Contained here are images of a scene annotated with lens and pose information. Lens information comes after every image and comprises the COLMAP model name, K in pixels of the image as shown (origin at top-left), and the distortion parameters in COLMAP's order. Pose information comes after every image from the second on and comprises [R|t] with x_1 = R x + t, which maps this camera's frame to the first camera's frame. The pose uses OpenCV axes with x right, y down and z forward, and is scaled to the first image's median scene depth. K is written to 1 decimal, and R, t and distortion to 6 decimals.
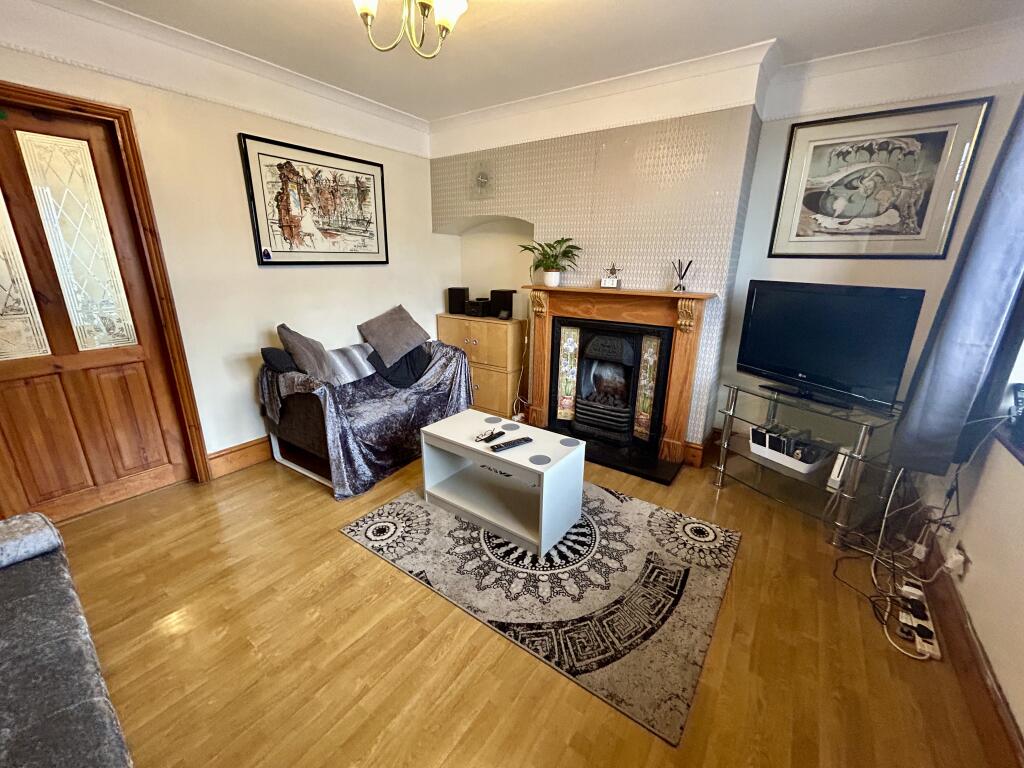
lens RADIAL K [[416.6, 0, 512.0], [0, 416.6, 384.0], [0, 0, 1]] dist [-0.001133, 0.000128]
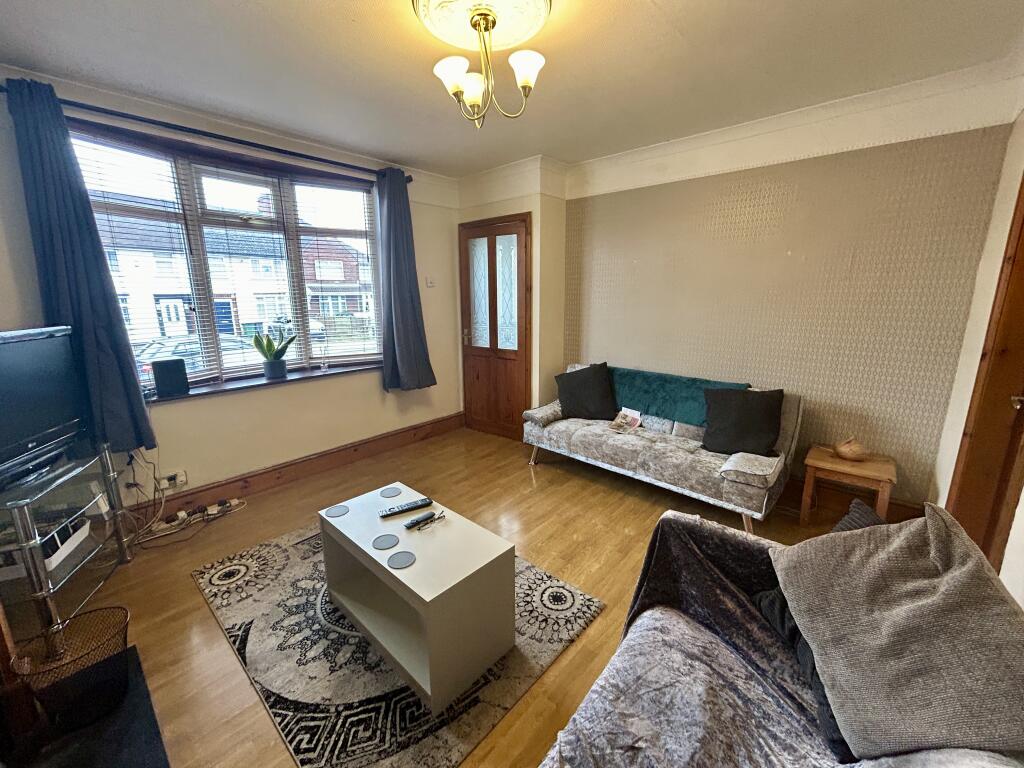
lens RADIAL K [[416.6, 0, 512.0], [0, 416.6, 384.0], [0, 0, 1]] dist [-0.001133, 0.000128]
pose [[-0.994278, -0.029474, 0.102673, -0.290838], [0.024464, 0.872799, 0.487467, -0.486941], [-0.103981, 0.487189, -0.867084, 1.540844]]
